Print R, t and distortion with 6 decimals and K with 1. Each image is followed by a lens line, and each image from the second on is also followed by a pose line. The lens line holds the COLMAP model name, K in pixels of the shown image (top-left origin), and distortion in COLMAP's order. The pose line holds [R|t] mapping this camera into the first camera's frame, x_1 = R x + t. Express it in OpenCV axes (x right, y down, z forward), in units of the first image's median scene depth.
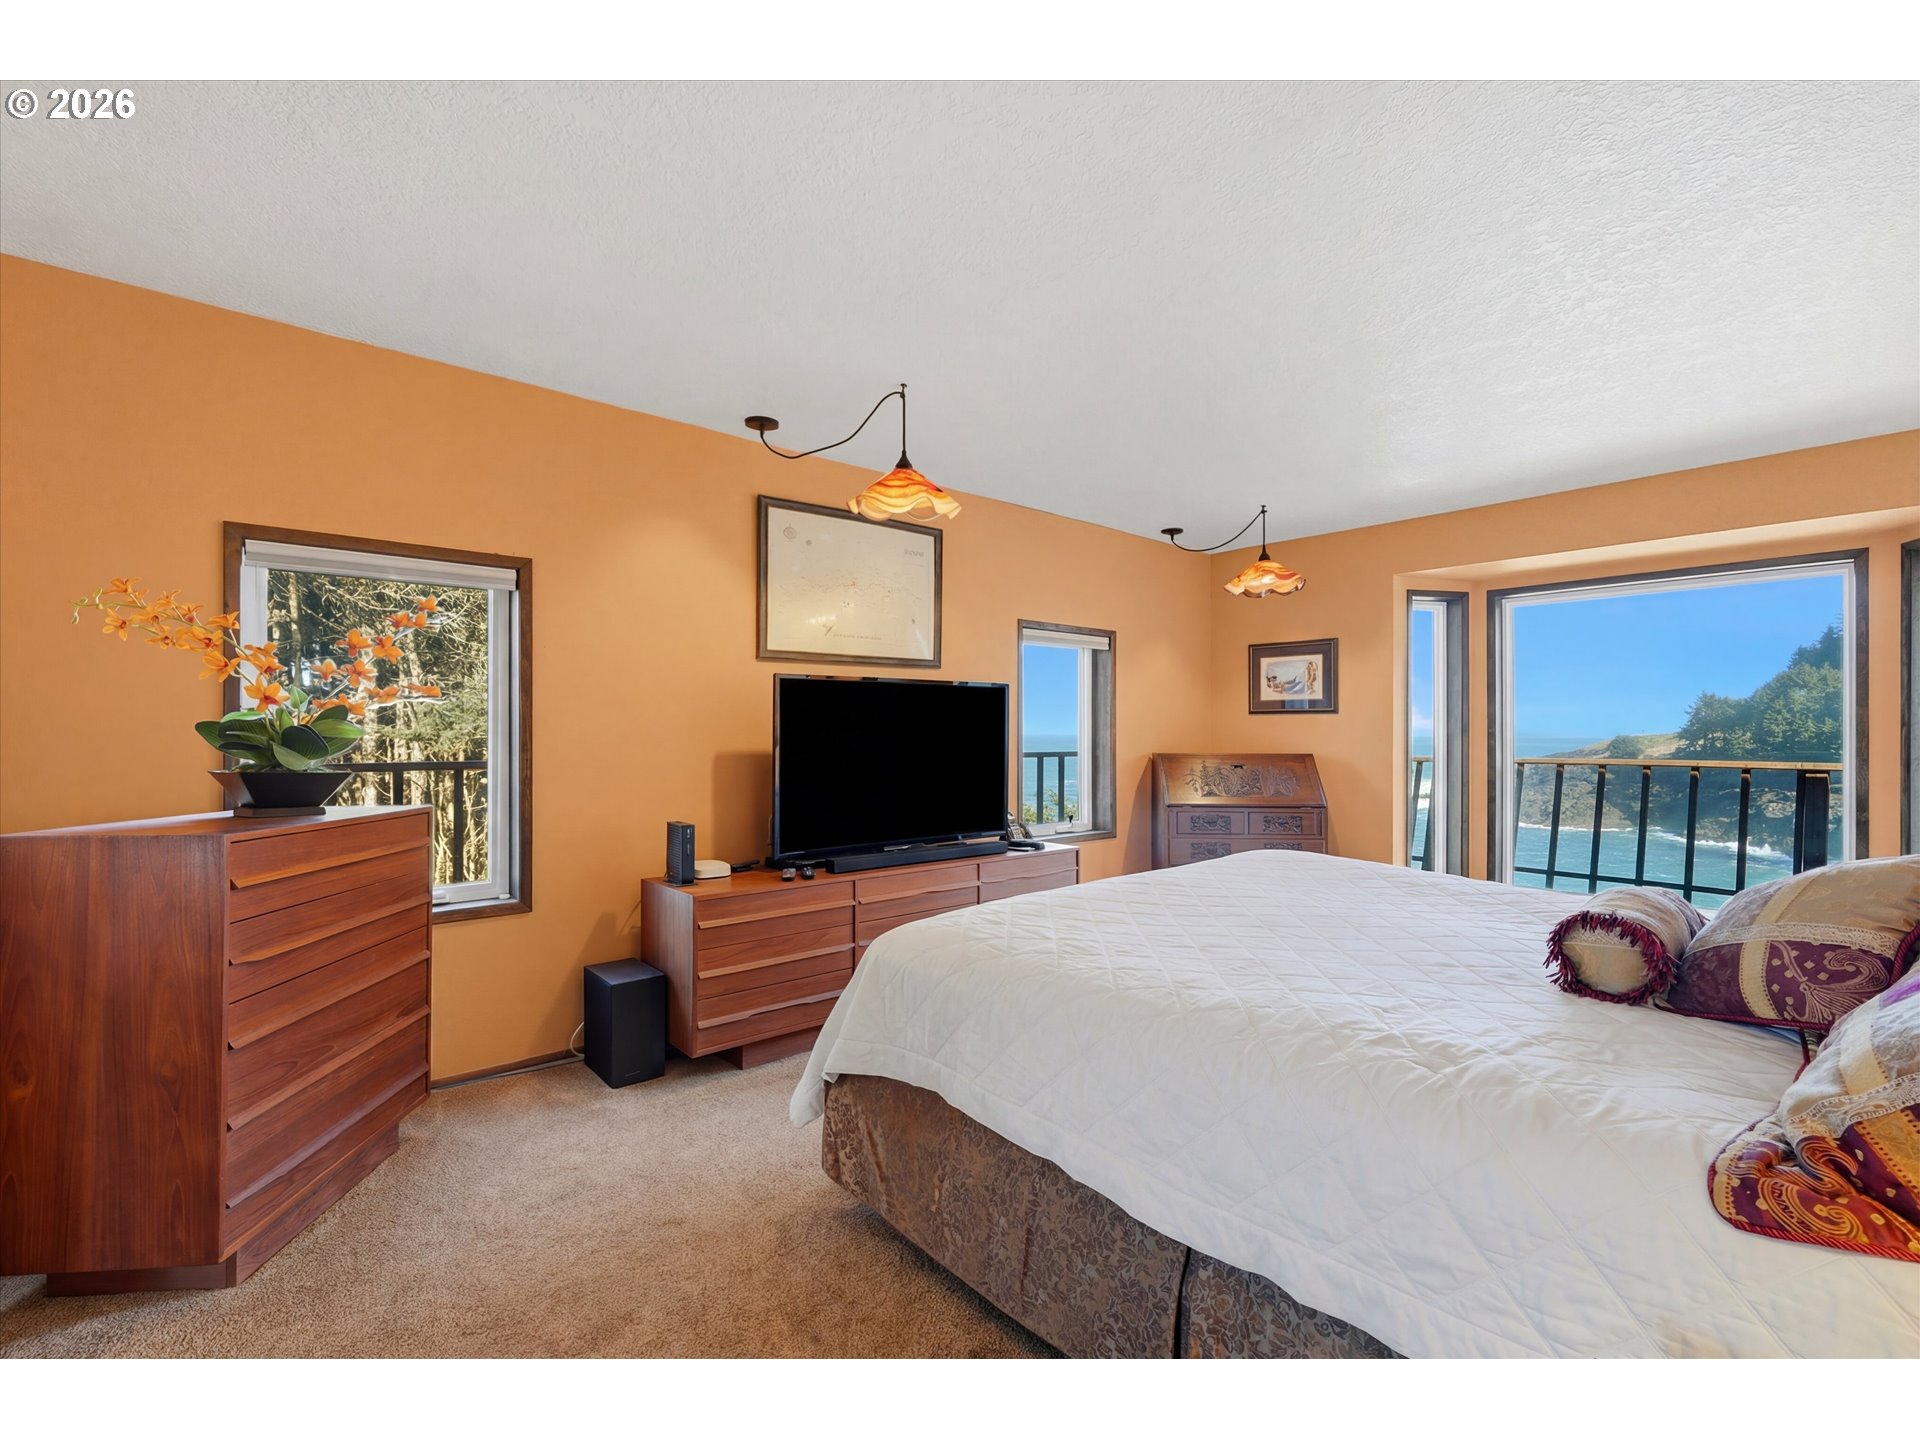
lens RADIAL K [[837.5, 0, 958.7], [0, 837.5, 725.3], [0, 0, 1]] dist [0.000247, 0.000200]
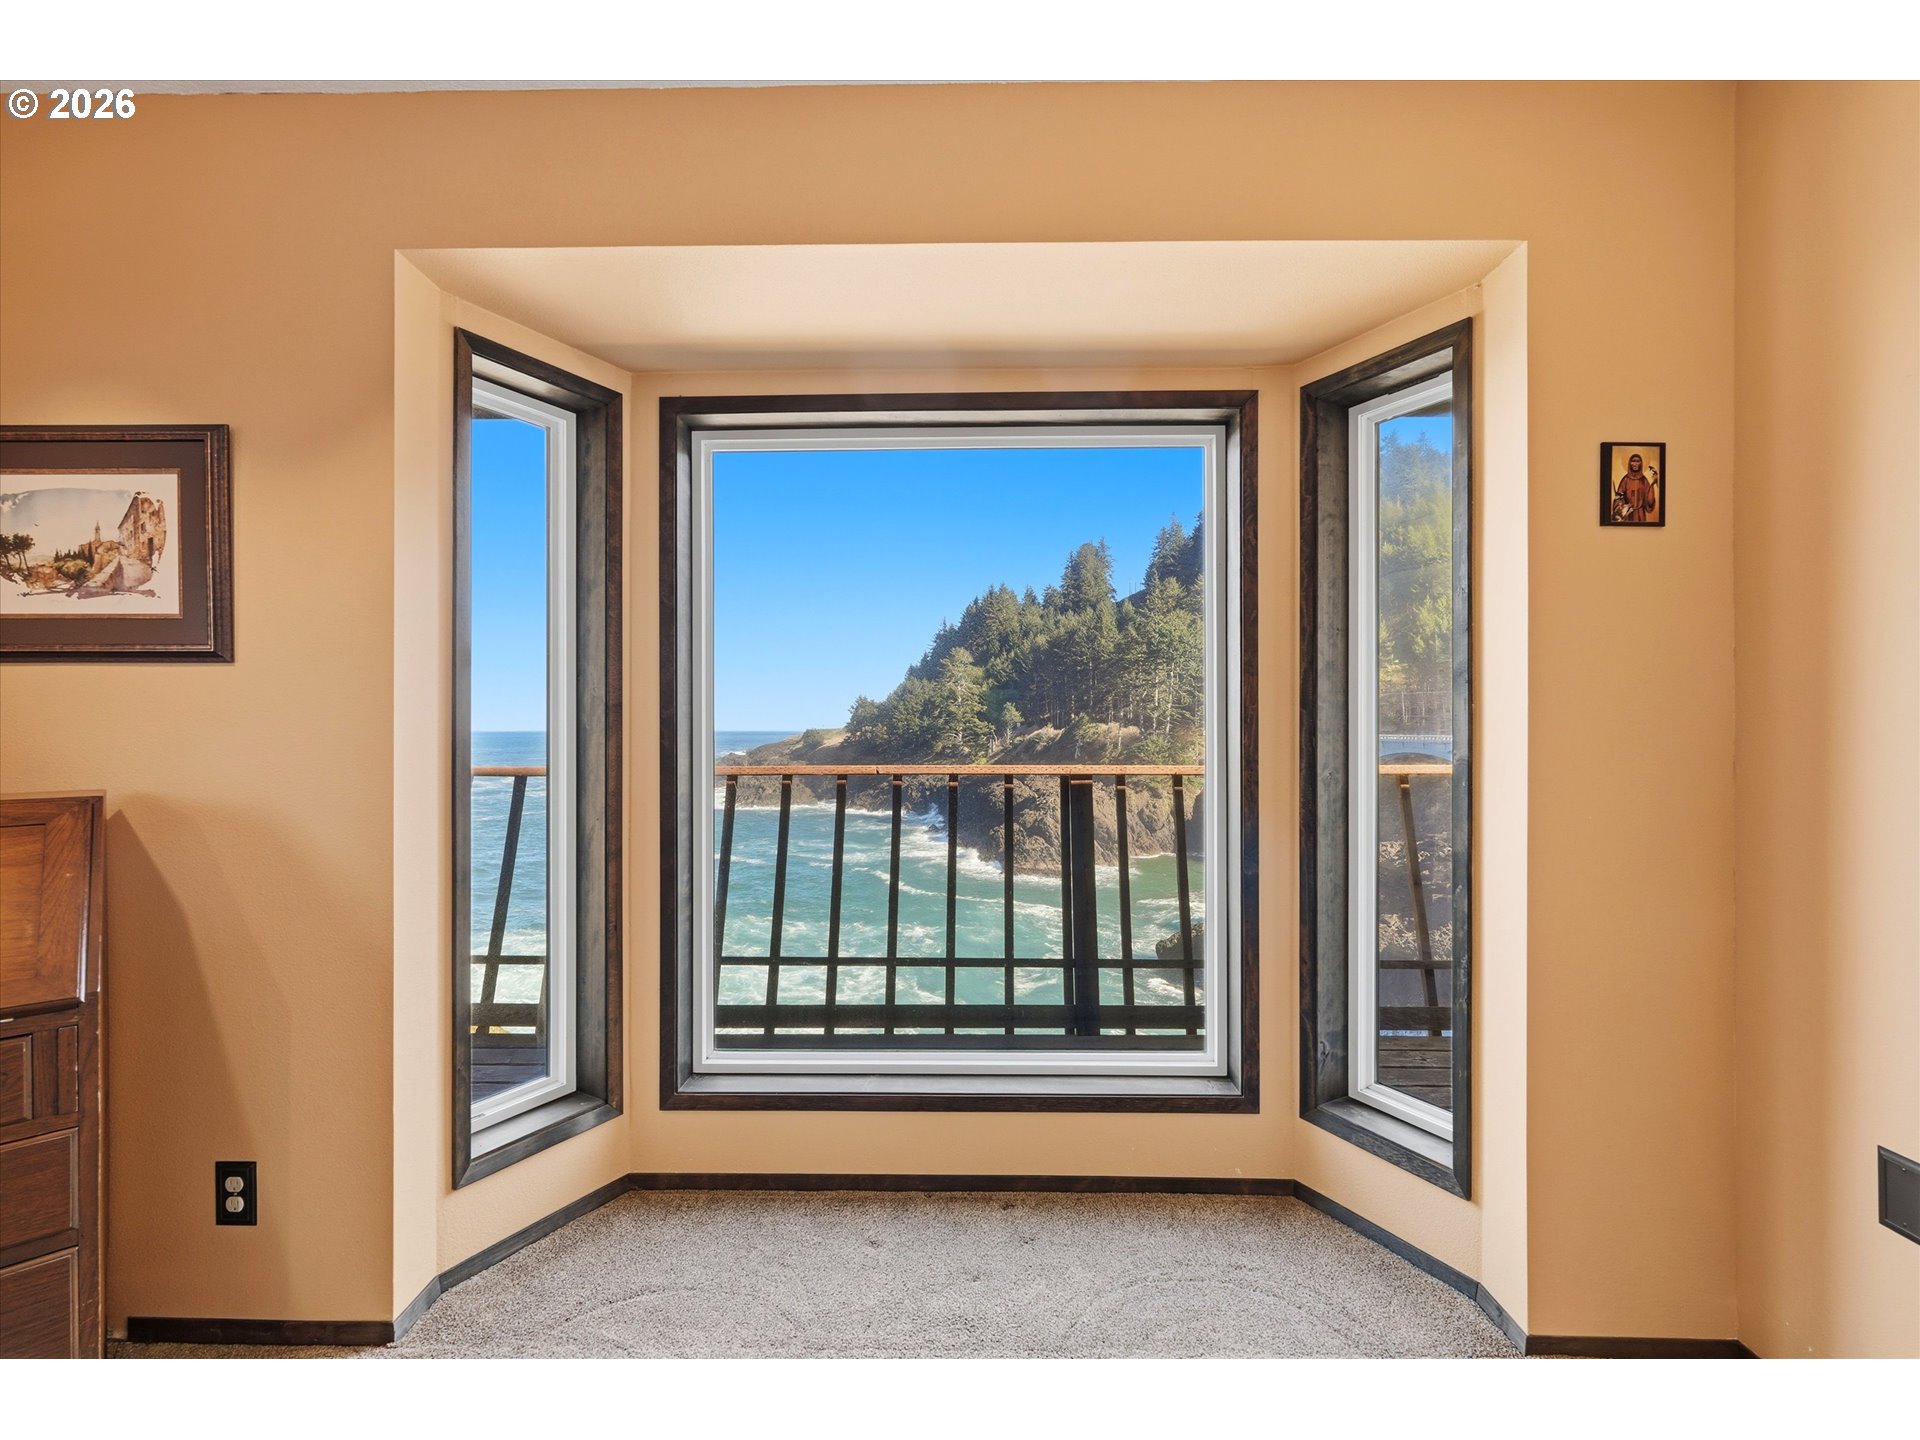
lens RADIAL K [[837.5, 0, 958.7], [0, 837.5, 725.3], [0, 0, 1]] dist [0.000247, 0.000200]
pose [[0.662127, -0.000967, 0.749391, 0.394009], [-0.003452, 0.999985, 0.004340, 0.007964], [-0.749384, -0.005461, 0.662113, 0.575065]]
